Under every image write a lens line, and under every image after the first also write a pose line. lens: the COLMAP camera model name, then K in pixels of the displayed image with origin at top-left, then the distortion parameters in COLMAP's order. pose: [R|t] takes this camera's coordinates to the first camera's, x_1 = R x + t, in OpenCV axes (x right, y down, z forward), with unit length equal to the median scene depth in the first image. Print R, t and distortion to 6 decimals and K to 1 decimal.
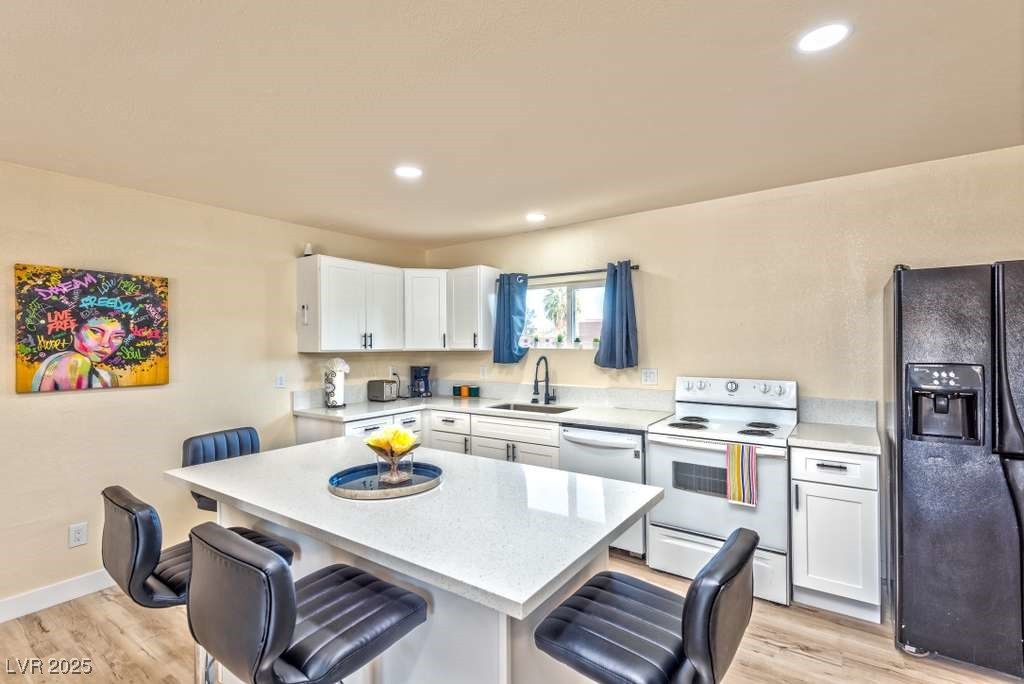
lens RADIAL K [[483.2, 0, 512.0], [0, 483.2, 342.0], [0, 0, 1]] dist [-0.000142, -0.000067]
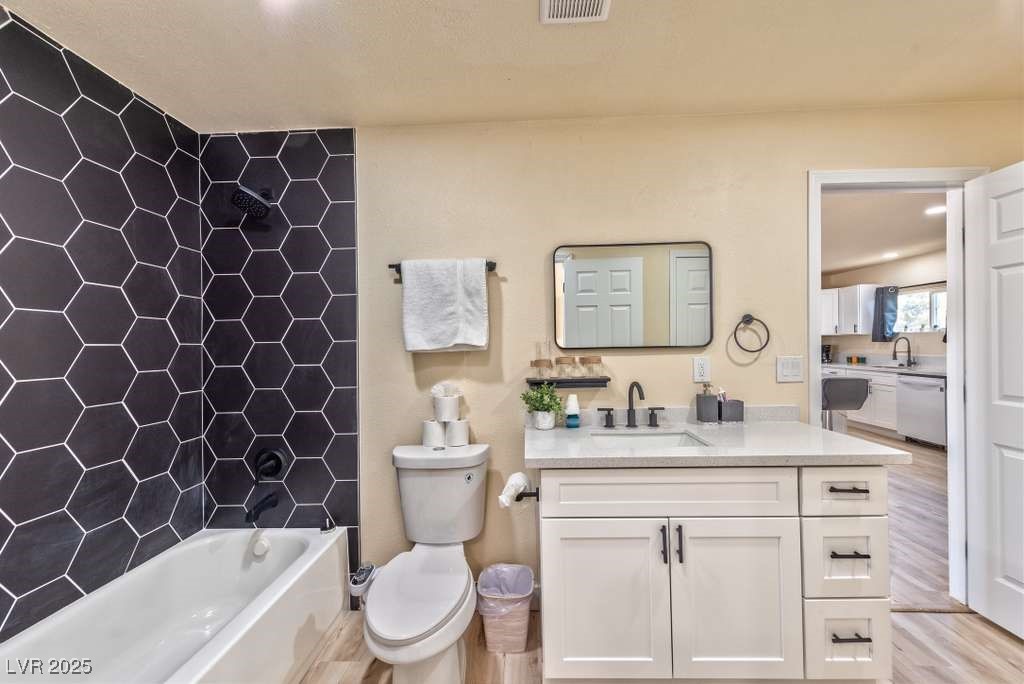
lens RADIAL K [[404.7, 0, 512.0], [0, 404.7, 342.0], [0, 0, 1]] dist [-0.000371, -0.000153]
pose [[0.545653, -0.003982, -0.838002, 0.455597], [0.012156, 0.999921, 0.003164, 0.024192], [0.837923, -0.011914, 0.545658, -0.802149]]
